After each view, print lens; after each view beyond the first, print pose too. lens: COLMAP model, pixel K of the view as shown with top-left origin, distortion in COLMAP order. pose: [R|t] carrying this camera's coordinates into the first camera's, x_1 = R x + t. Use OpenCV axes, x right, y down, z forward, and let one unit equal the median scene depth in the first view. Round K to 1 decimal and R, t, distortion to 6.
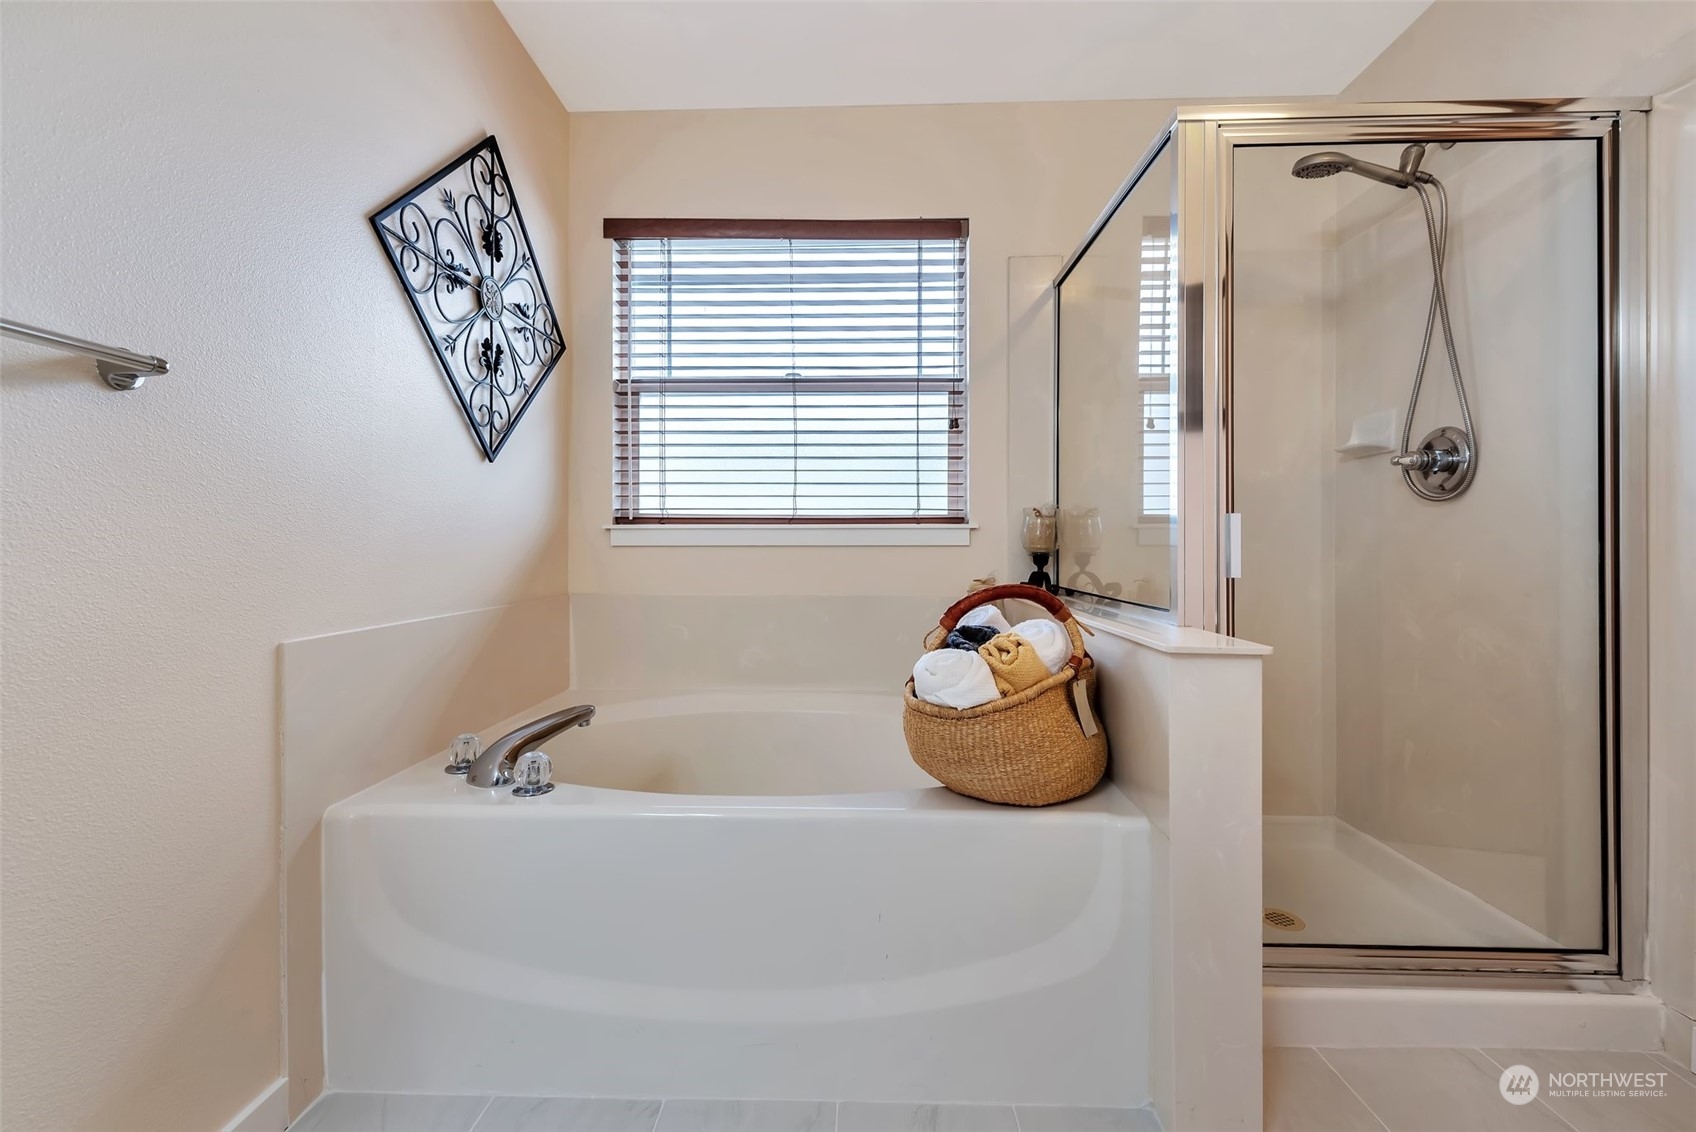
lens RADIAL K [[673.2, 0, 834.9], [0, 673.2, 542.9], [0, 0, 1]] dist [0.001352, 0.000025]
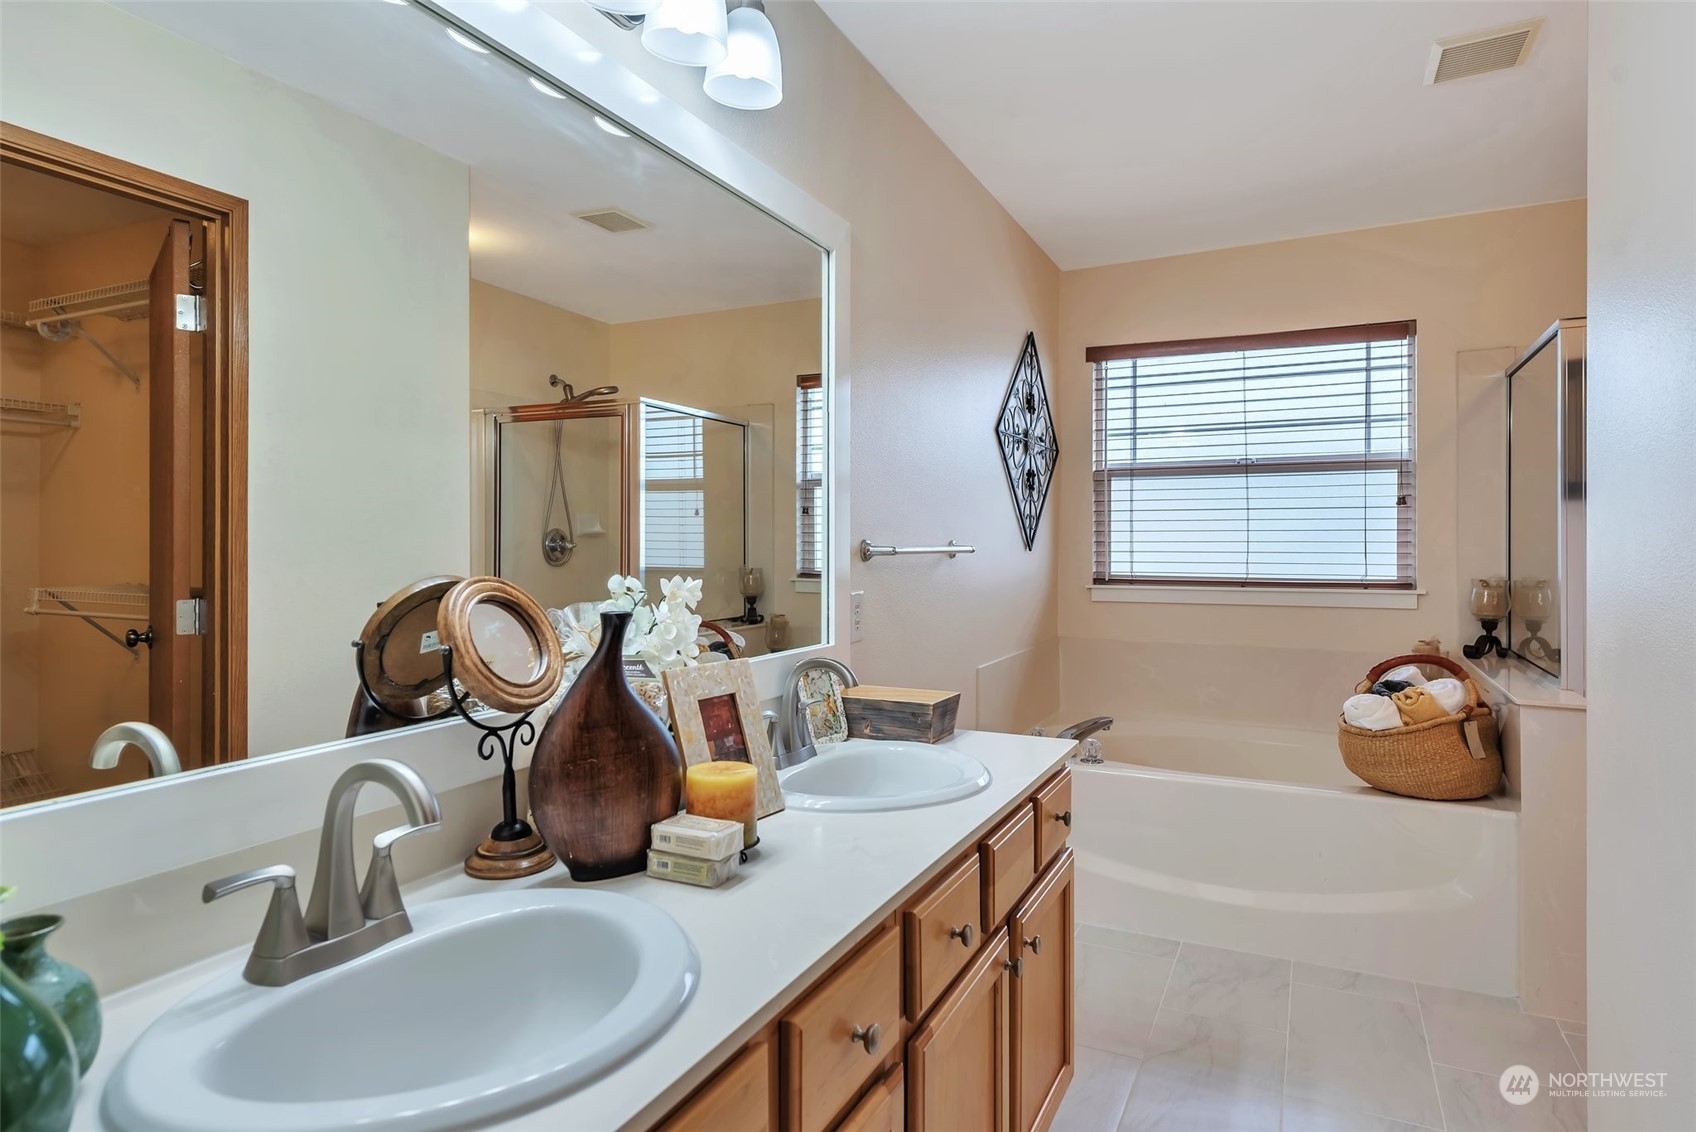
lens RADIAL K [[922.9, 0, 842.0], [0, 922.9, 549.5], [0, 0, 1]] dist [-0.000186, -0.001600]
pose [[0.905023, -0.000722, -0.425363, -0.017594], [0.003154, 0.999982, 0.005013, -0.121435], [0.425352, -0.005878, 0.905009, -0.917511]]
